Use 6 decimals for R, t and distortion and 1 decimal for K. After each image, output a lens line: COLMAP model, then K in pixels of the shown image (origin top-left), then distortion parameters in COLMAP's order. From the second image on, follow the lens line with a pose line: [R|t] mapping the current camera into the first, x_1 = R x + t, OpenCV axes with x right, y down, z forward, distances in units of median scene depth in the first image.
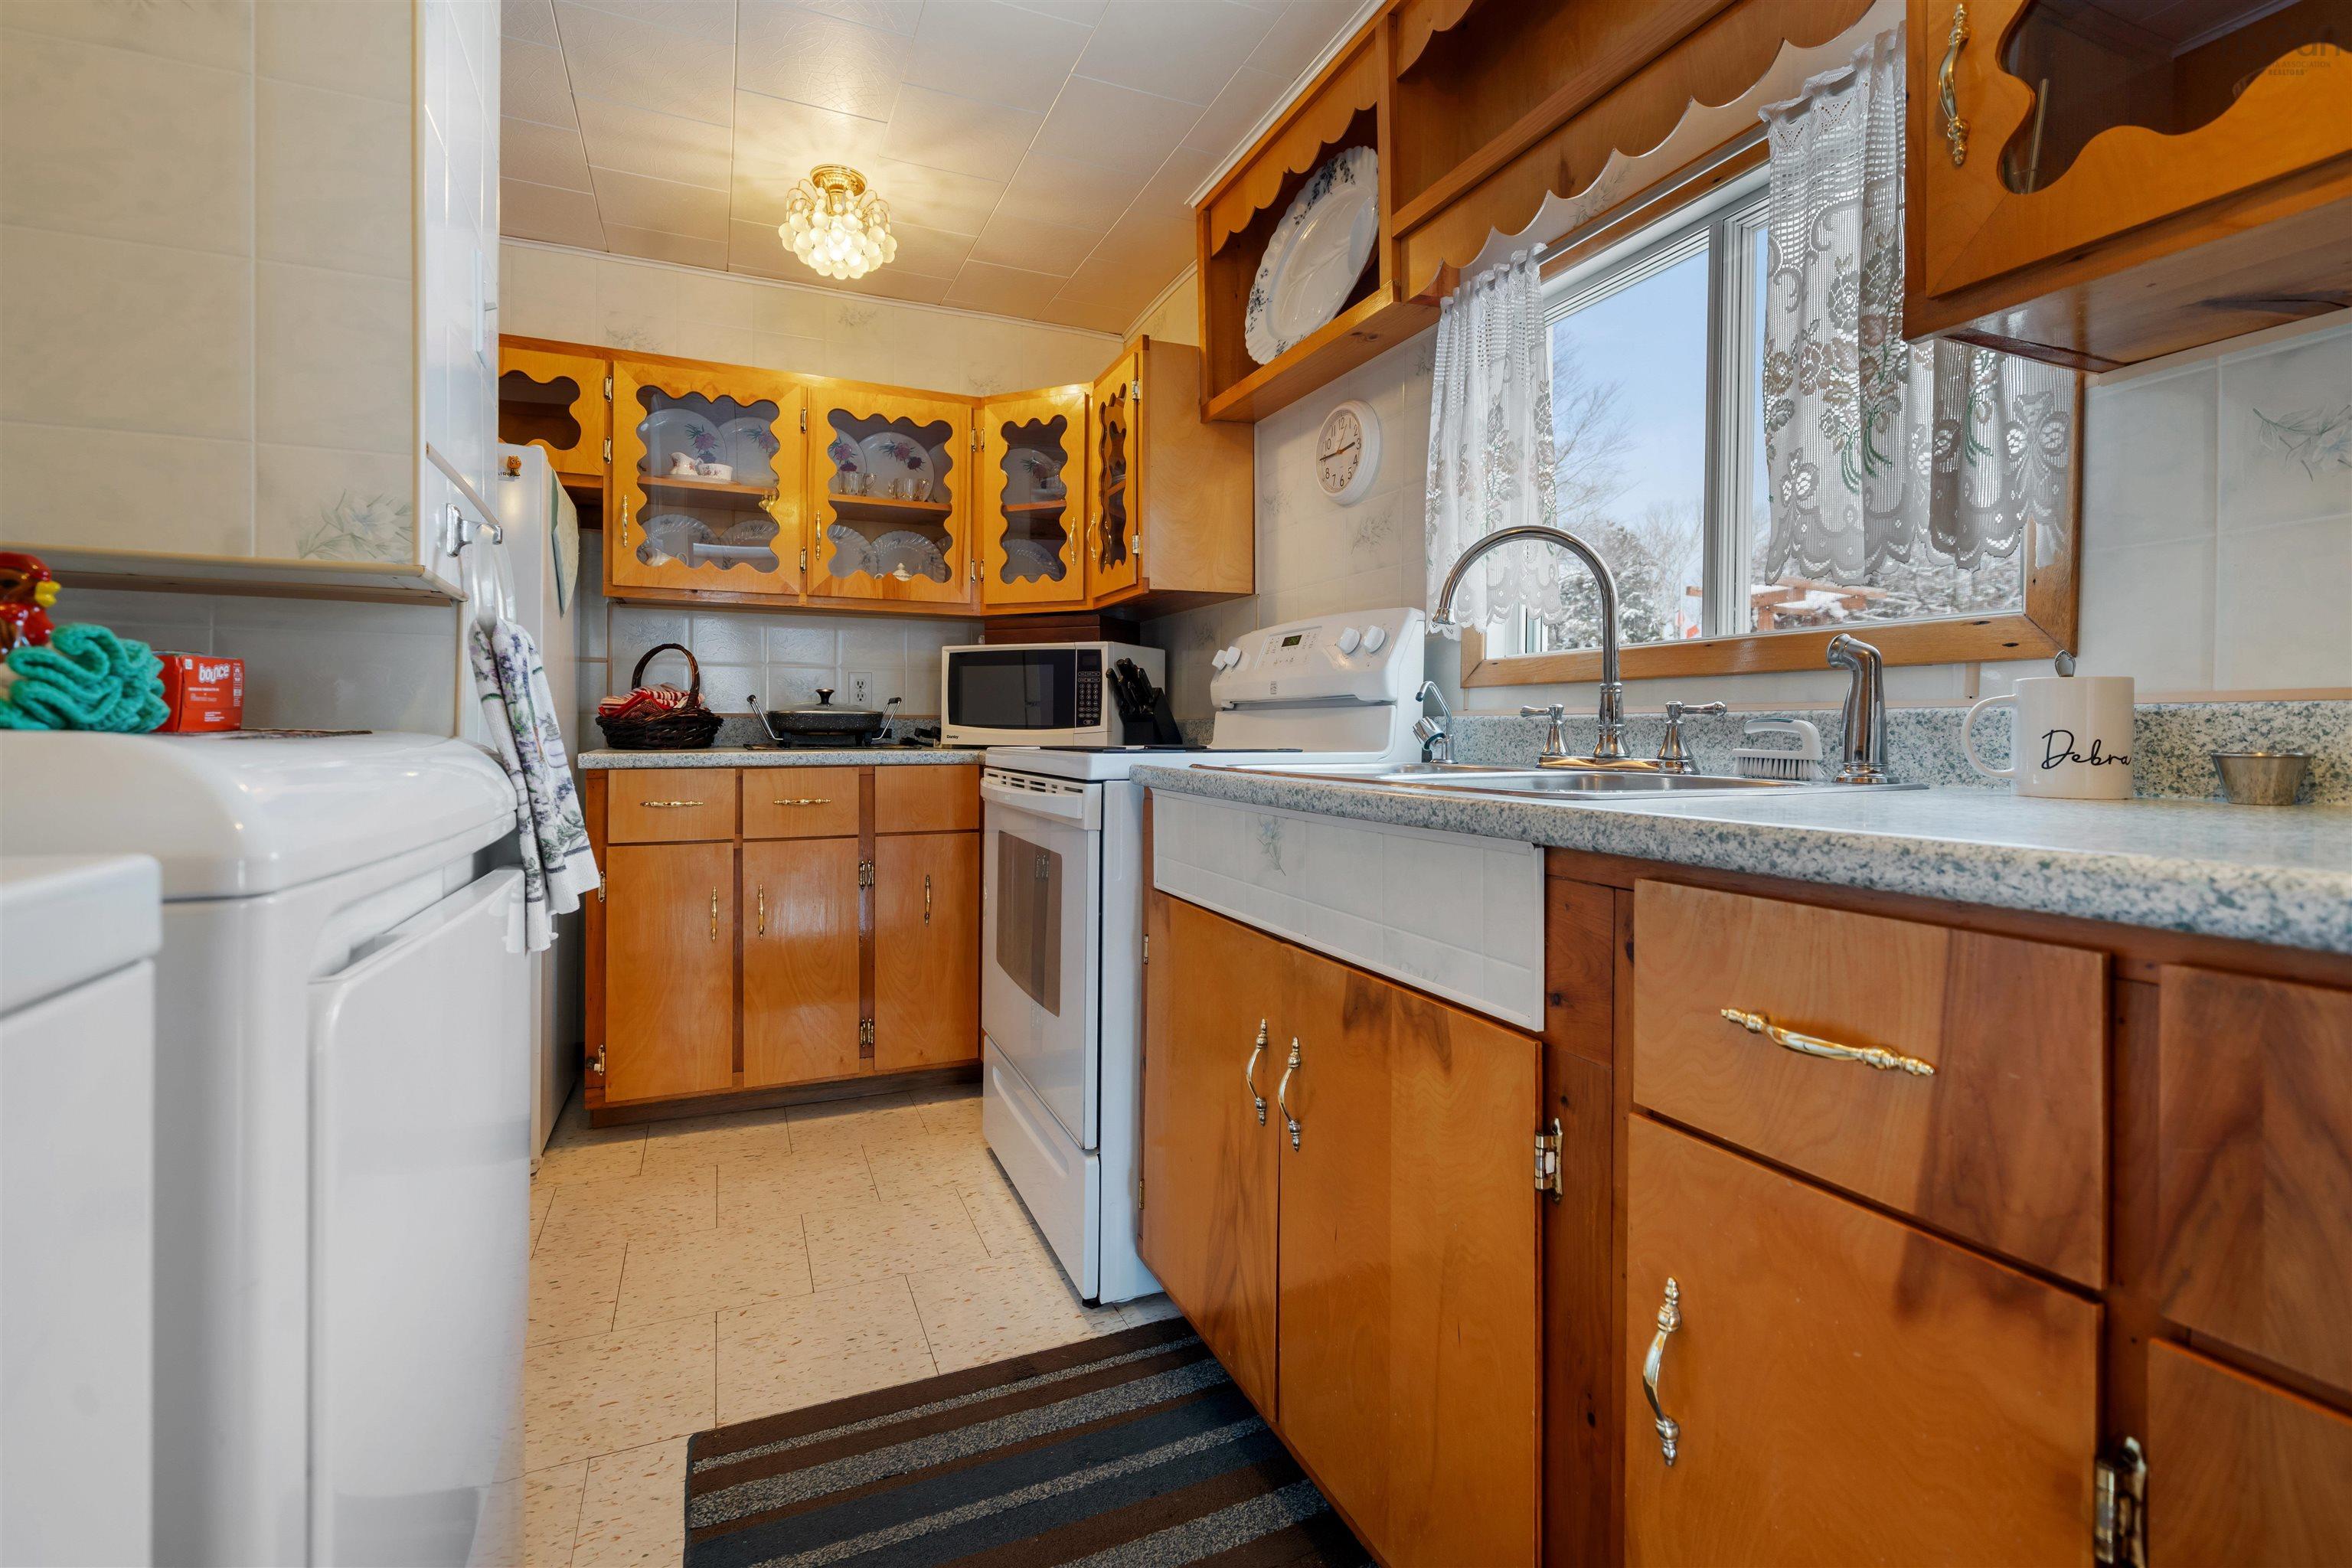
lens RADIAL K [[1006.2, 0, 1138.7], [0, 1006.2, 727.2], [0, 0, 1]] dist [-0.002369, -0.000123]
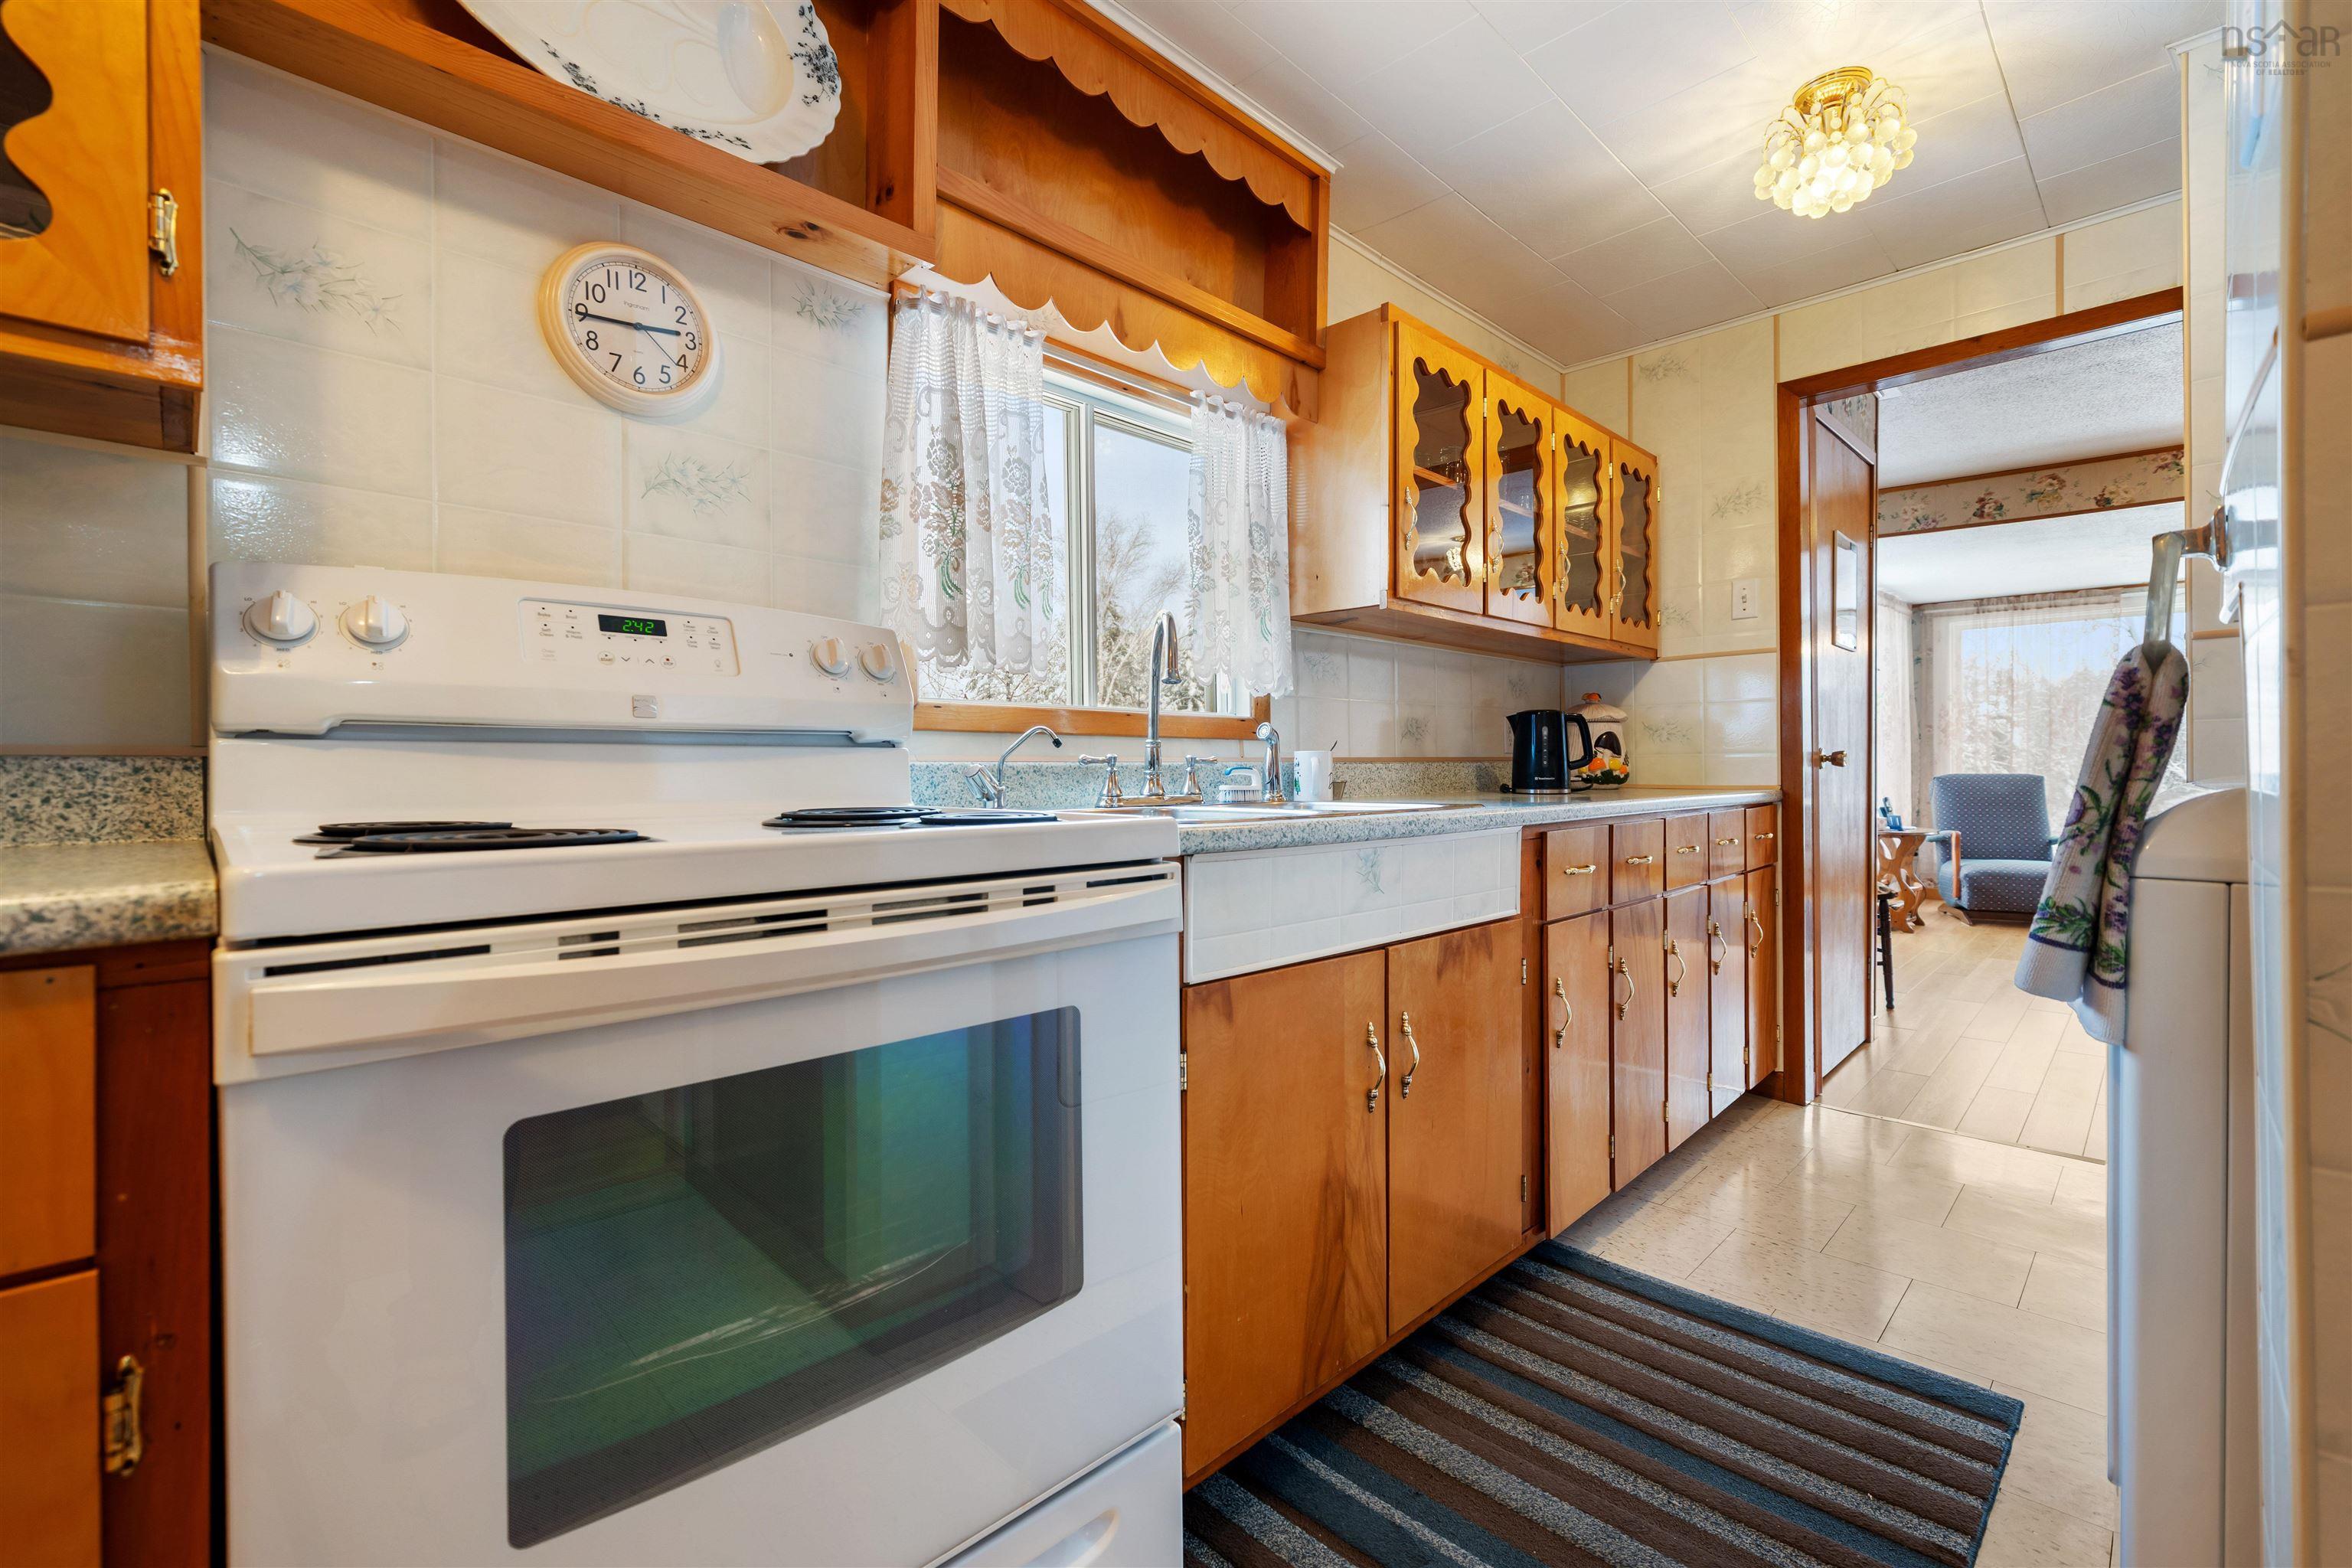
lens RADIAL K [[1006.2, 0, 1171.8], [0, 1006.2, 777.1], [0, 0, 1]] dist [-0.002369, -0.000123]
pose [[-0.368286, -0.009539, 0.929663, -0.762544], [0.001827, 0.999938, 0.010984, -0.008398], [-0.929711, 0.005744, -0.368246, 1.426127]]
